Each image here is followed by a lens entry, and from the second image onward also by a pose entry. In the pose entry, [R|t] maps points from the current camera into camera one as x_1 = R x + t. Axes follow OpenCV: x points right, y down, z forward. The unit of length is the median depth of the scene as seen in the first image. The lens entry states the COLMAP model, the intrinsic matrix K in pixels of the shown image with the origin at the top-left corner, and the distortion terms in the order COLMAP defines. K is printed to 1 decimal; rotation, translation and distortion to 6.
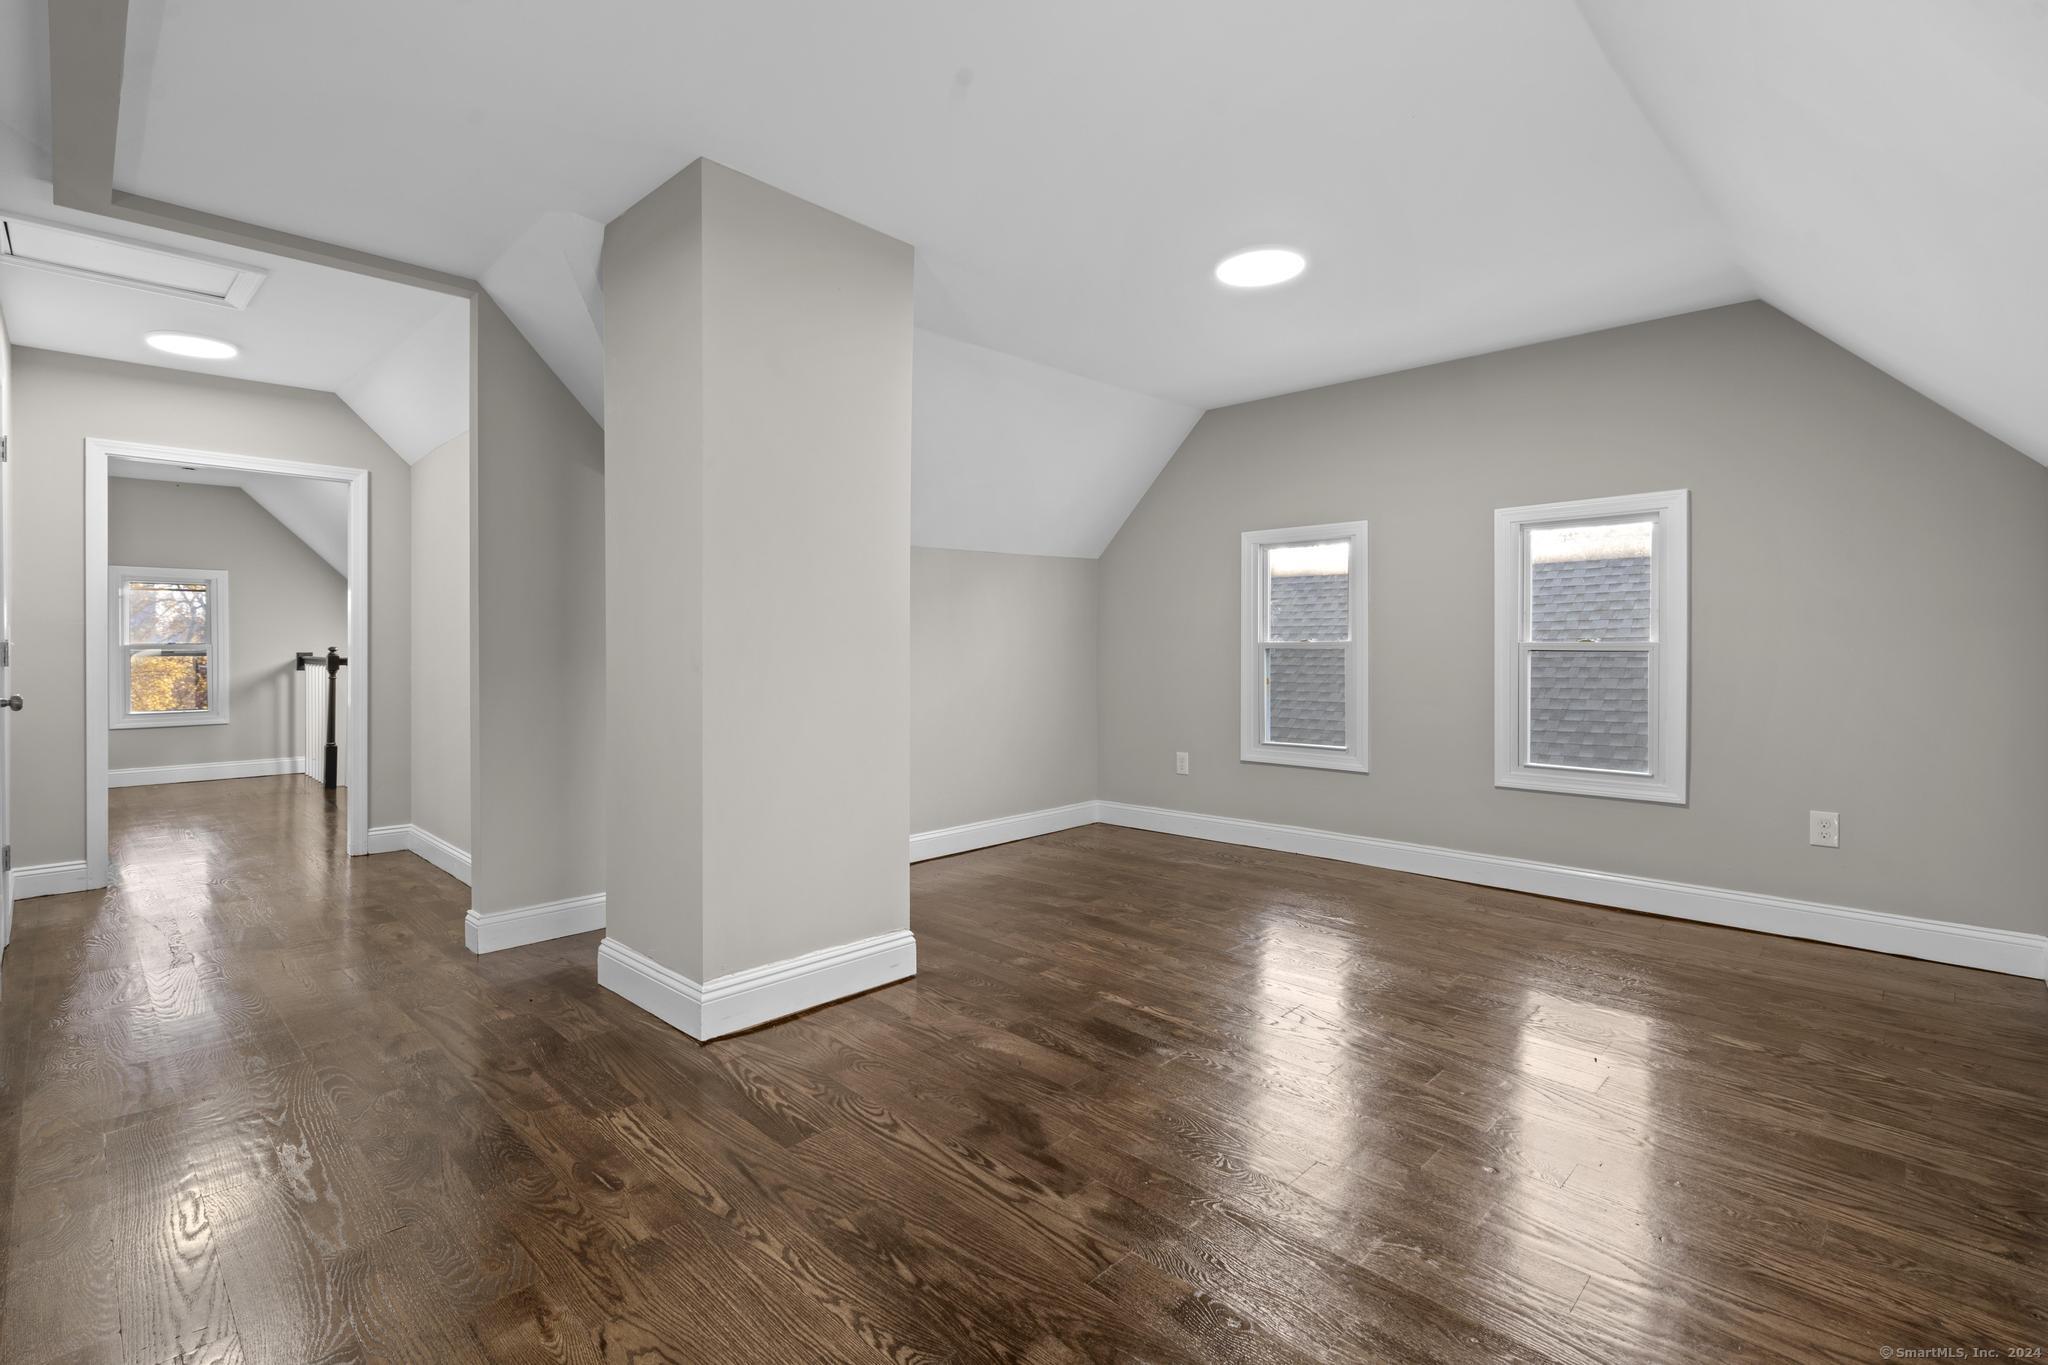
lens RADIAL K [[954.7, 0, 1003.8], [0, 954.7, 673.2], [0, 0, 1]] dist [-0.008803, 0.004272]
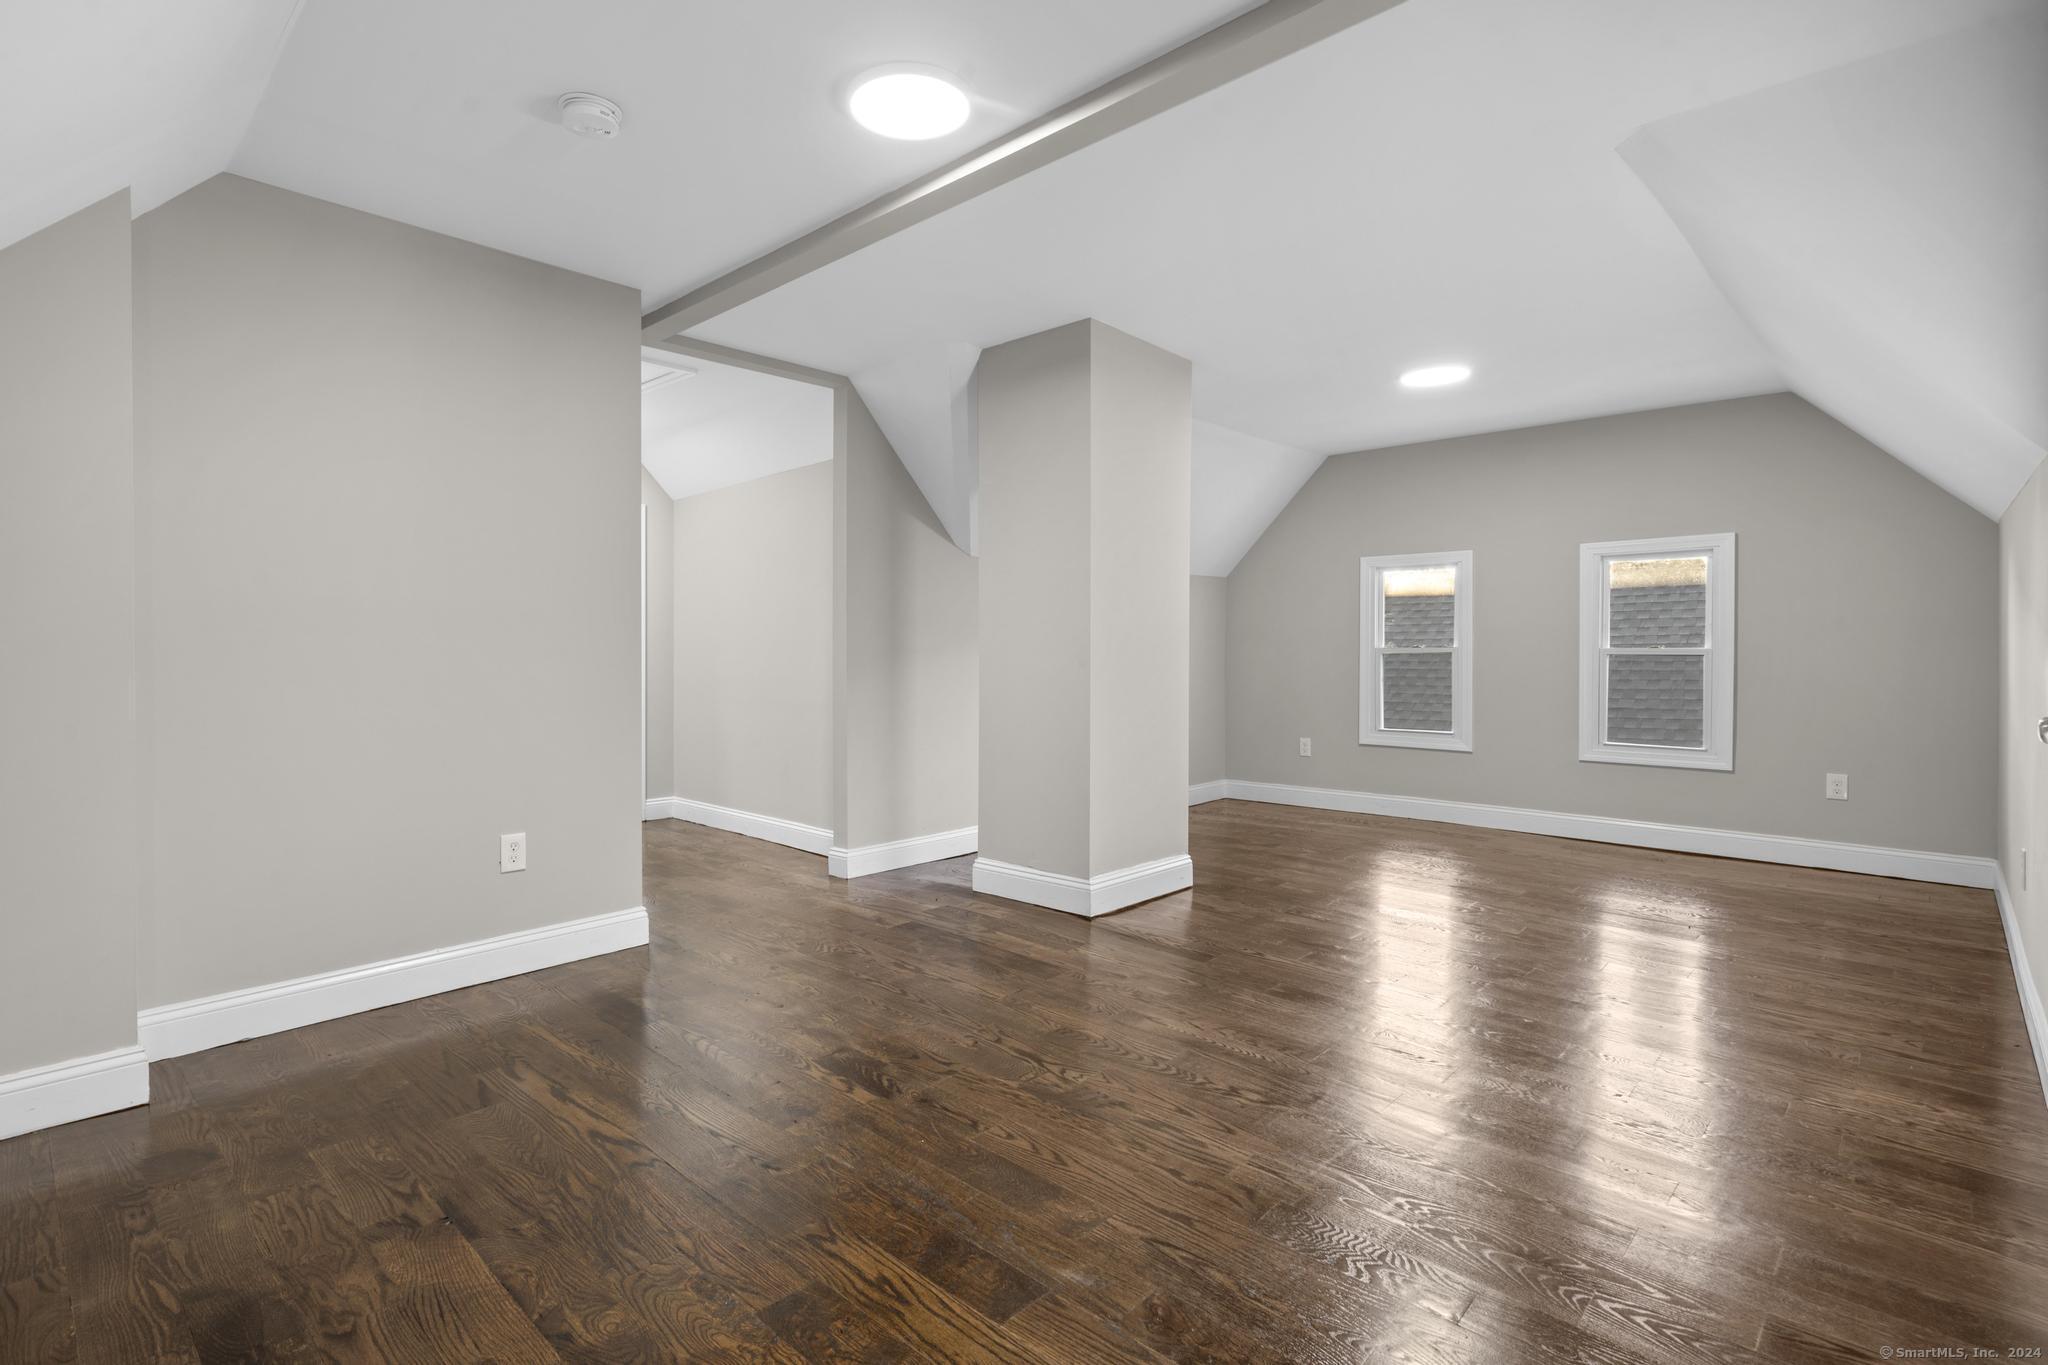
lens RADIAL K [[954.7, 0, 1022.7], [0, 954.7, 673.4], [0, 0, 1]] dist [-0.008803, 0.004272]
pose [[0.999936, 0.002378, 0.011102, -0.231340], [-0.002335, 0.999990, -0.003883, 0.008129], [-0.011111, 0.003857, 0.999931, -0.252477]]
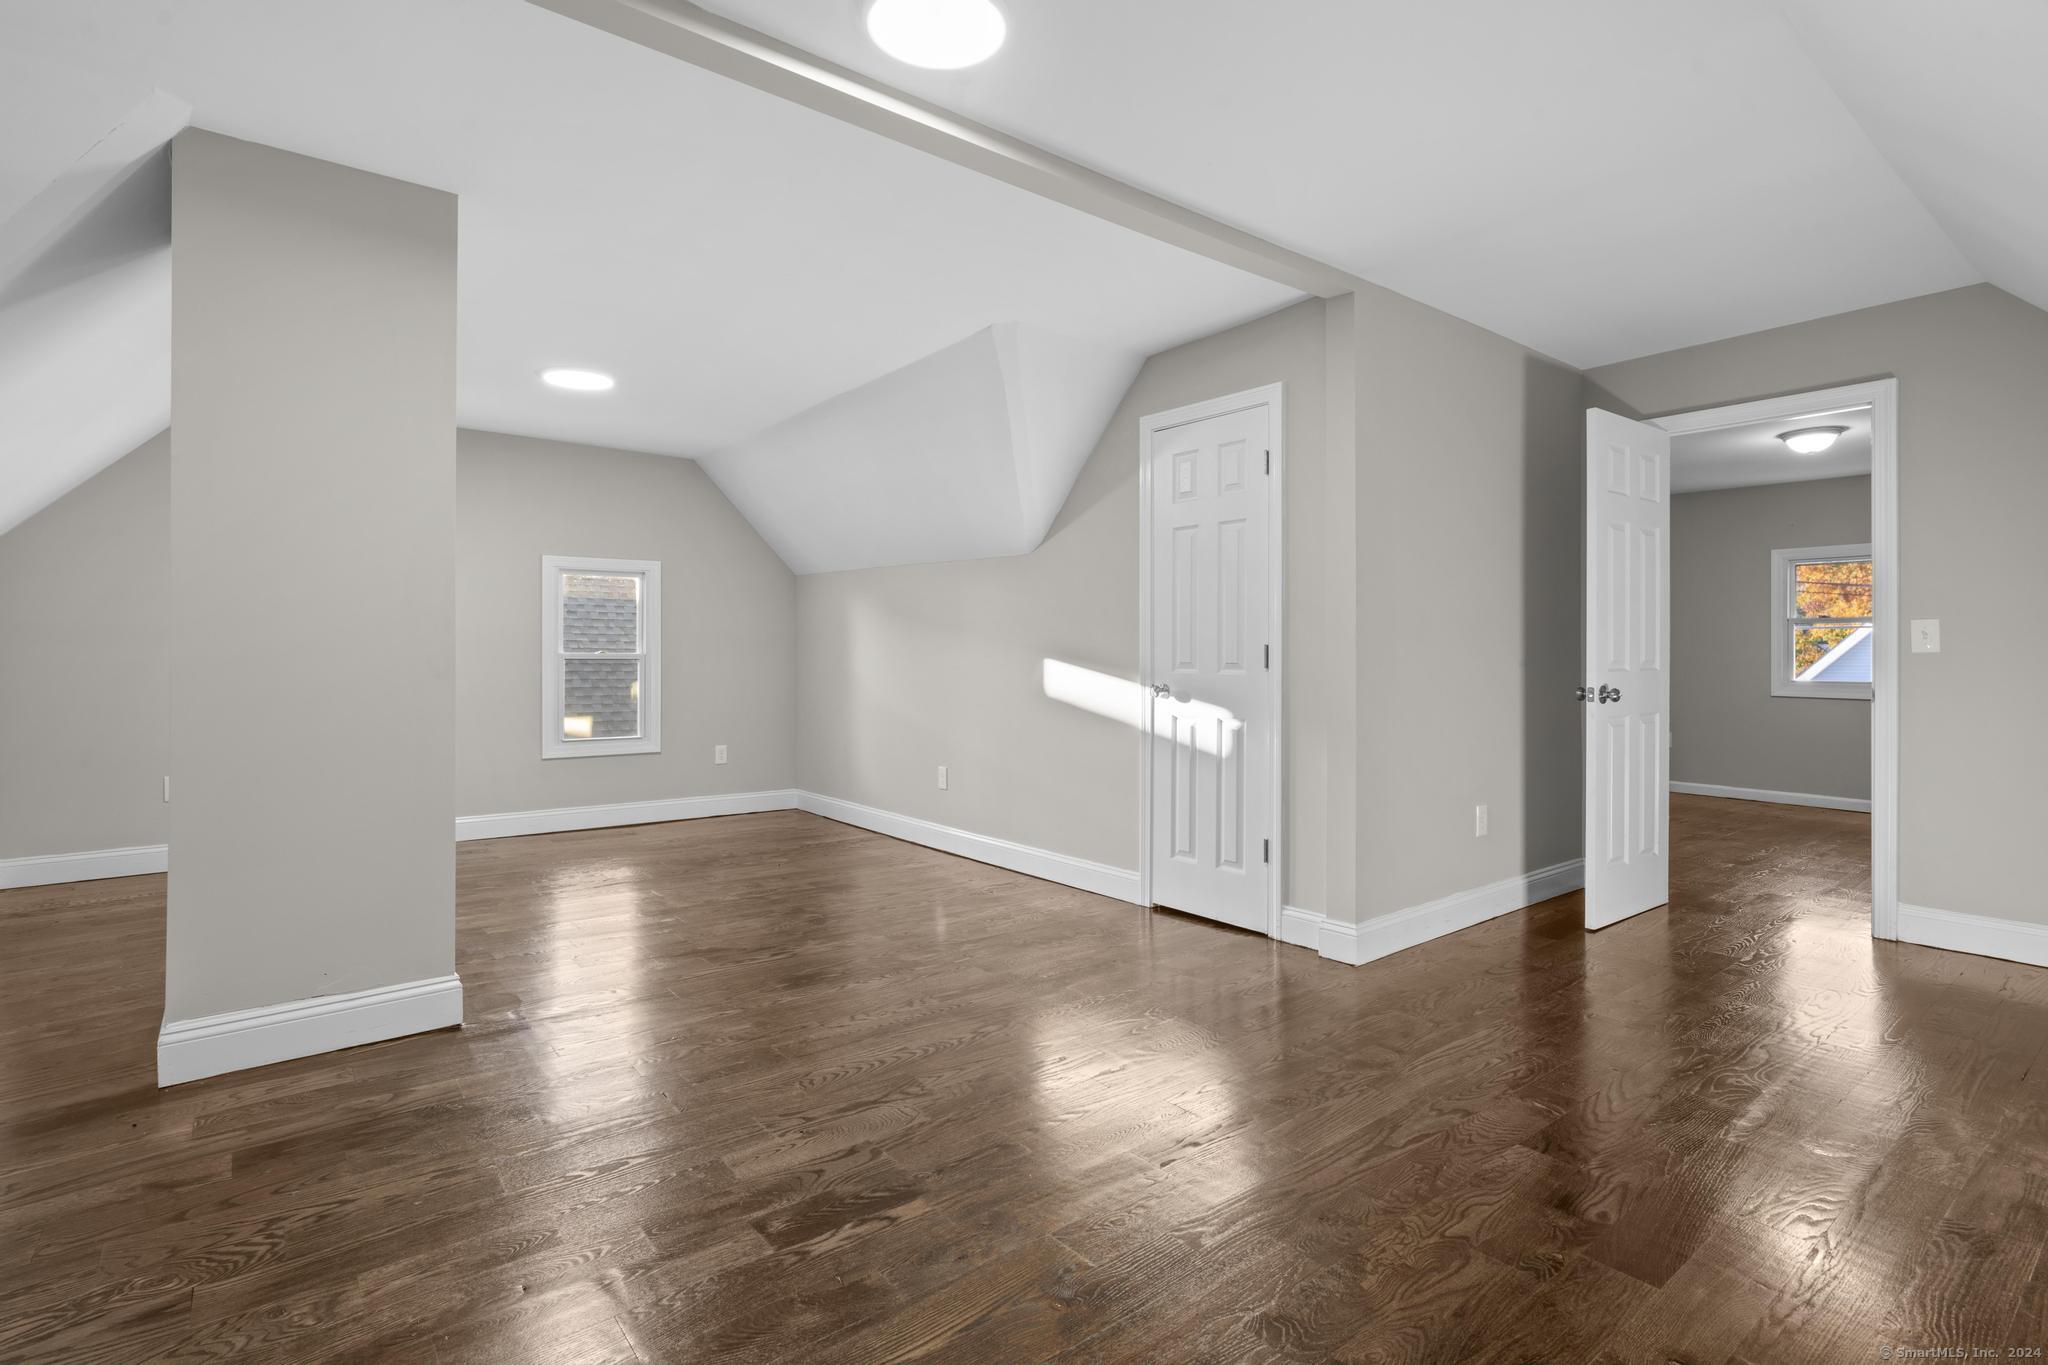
lens RADIAL K [[954.7, 0, 1009.4], [0, 954.7, 667.2], [0, 0, 1]] dist [-0.008803, 0.004272]
pose [[0.160556, -0.008175, 0.986993, -0.661143], [0.023966, 0.999703, 0.004381, -0.000924], [-0.986736, 0.022951, 0.160704, 0.107684]]
